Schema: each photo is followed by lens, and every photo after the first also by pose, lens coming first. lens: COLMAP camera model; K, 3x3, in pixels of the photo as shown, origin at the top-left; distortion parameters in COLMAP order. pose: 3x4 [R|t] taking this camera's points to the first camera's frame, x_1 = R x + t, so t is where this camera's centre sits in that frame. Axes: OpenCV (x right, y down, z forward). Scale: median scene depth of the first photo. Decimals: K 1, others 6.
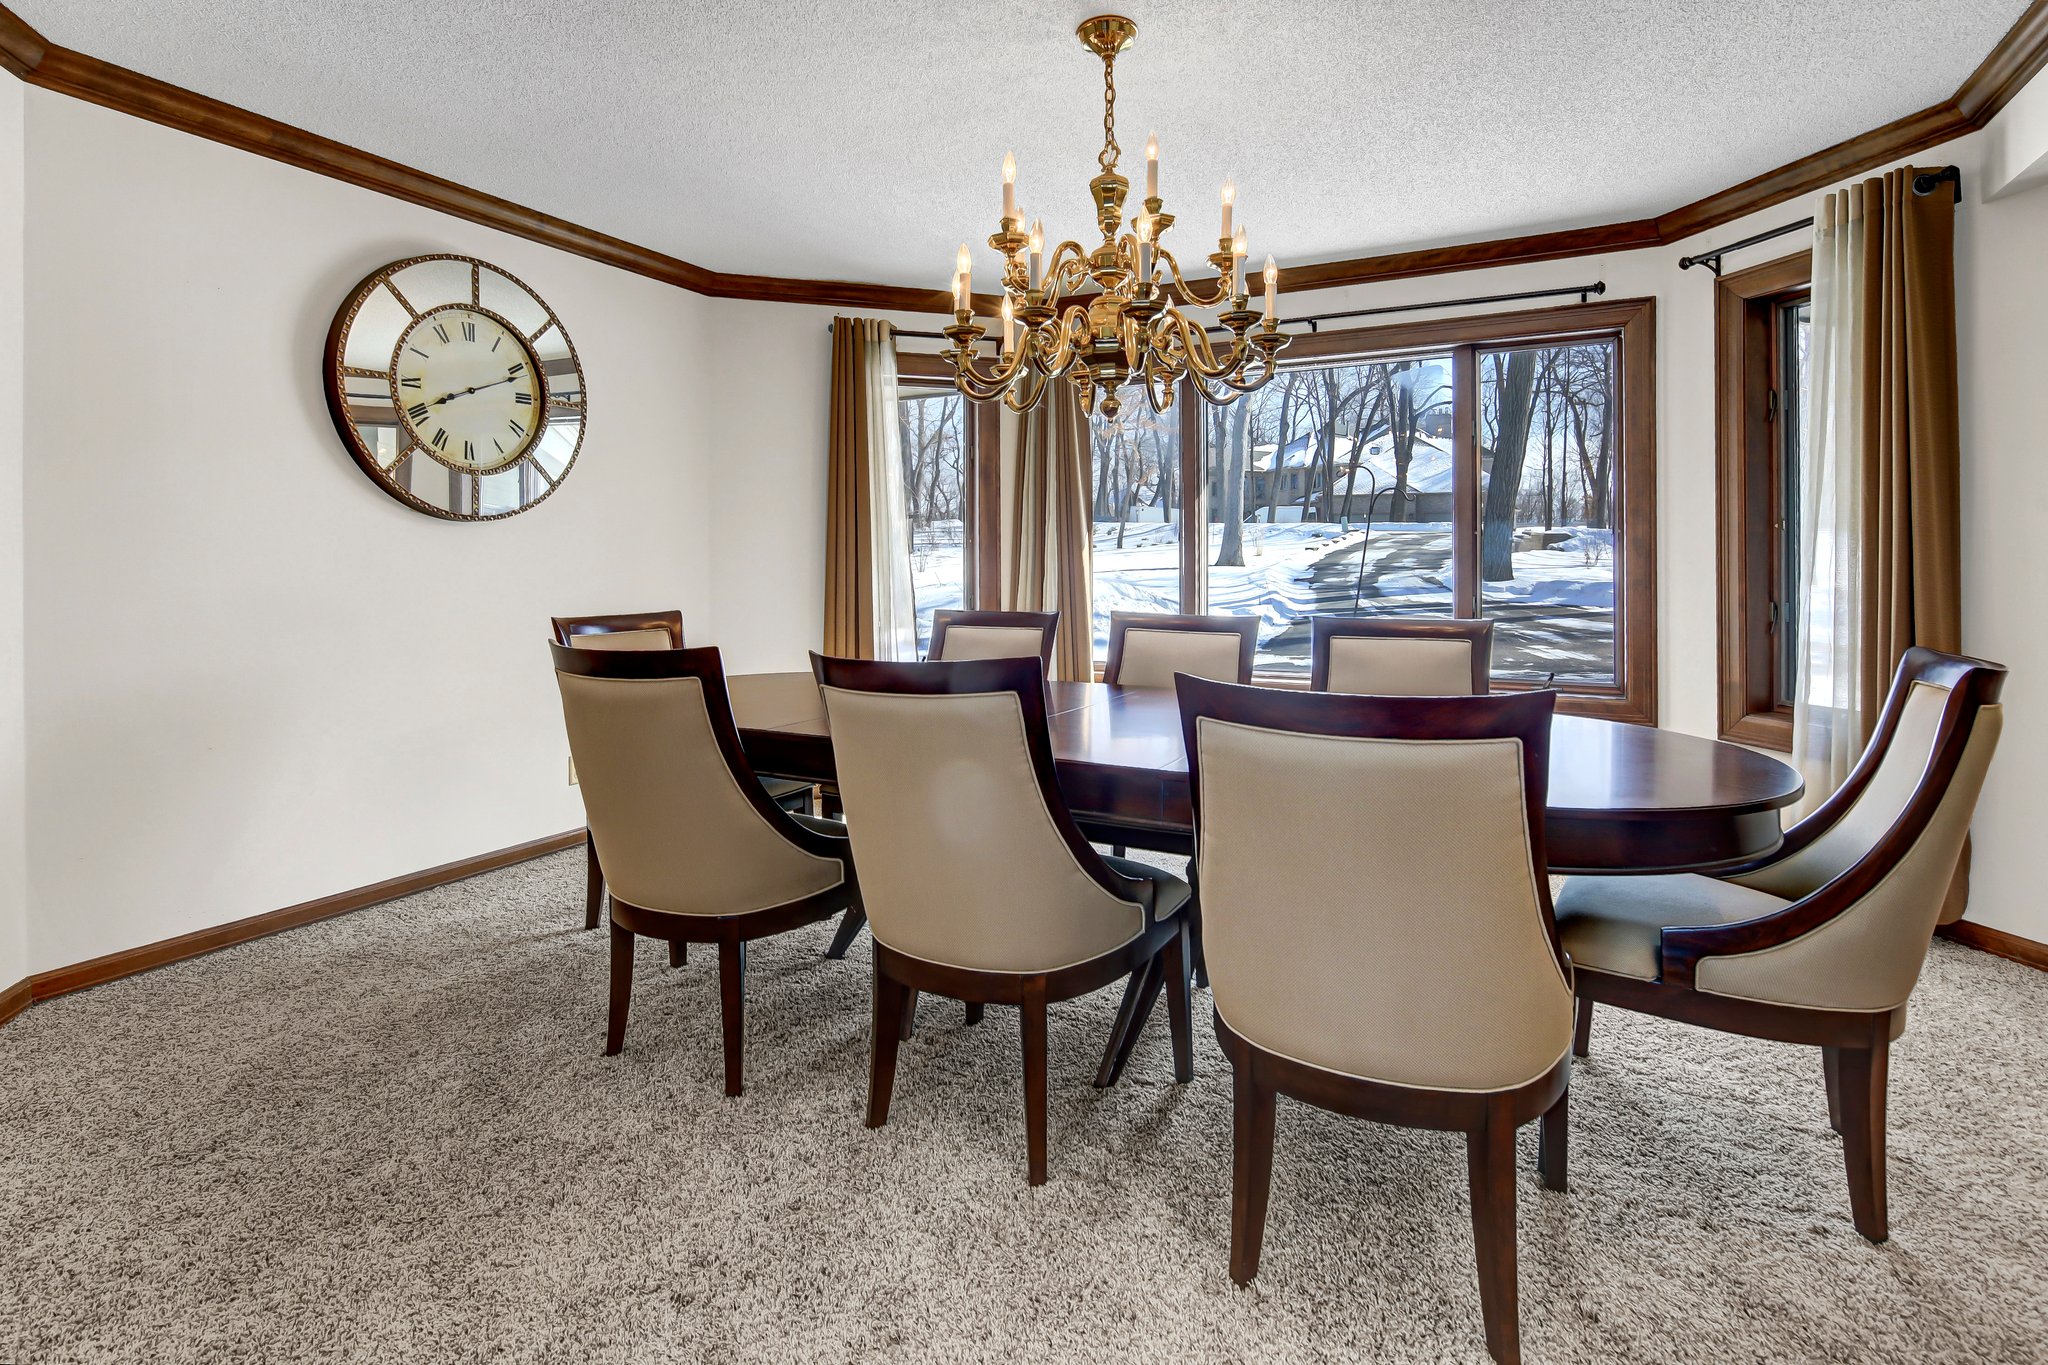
lens RADIAL K [[1026.3, 0, 1028.5], [0, 1026.3, 579.2], [0, 0, 1]] dist [-0.000254, -0.001236]
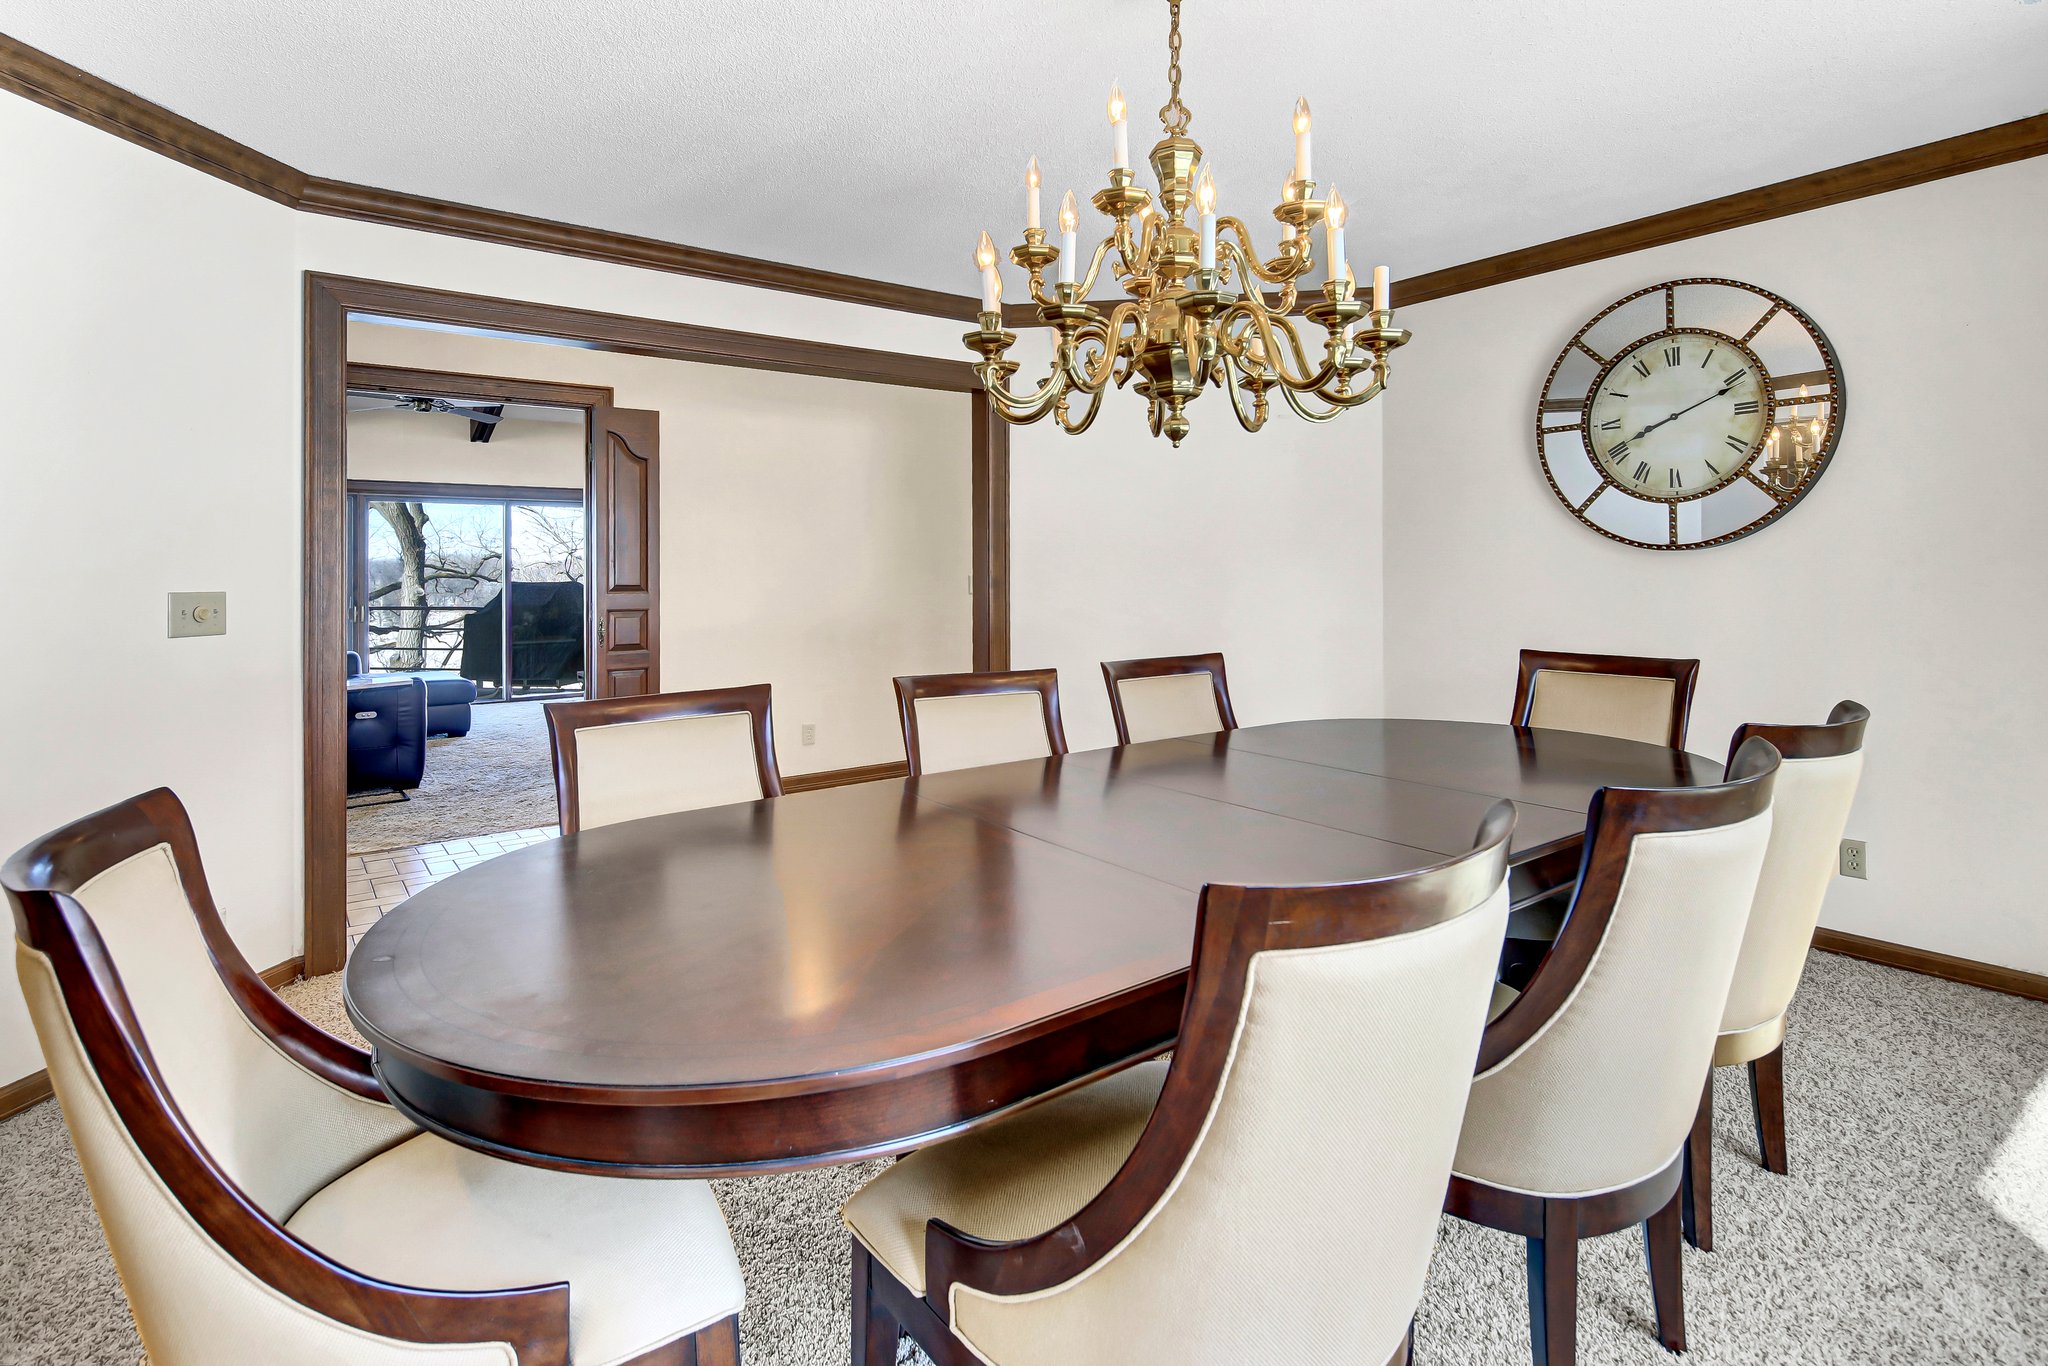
lens RADIAL K [[997.0, 0, 1023.4], [0, 997.0, 554.6], [0, 0, 1]] dist [-0.002147, -0.001543]
pose [[-0.451195, -0.003352, -0.892419, 0.581919], [-0.002412, 0.999994, -0.002537, -0.049812], [0.892422, 0.001008, -0.451201, 0.884293]]
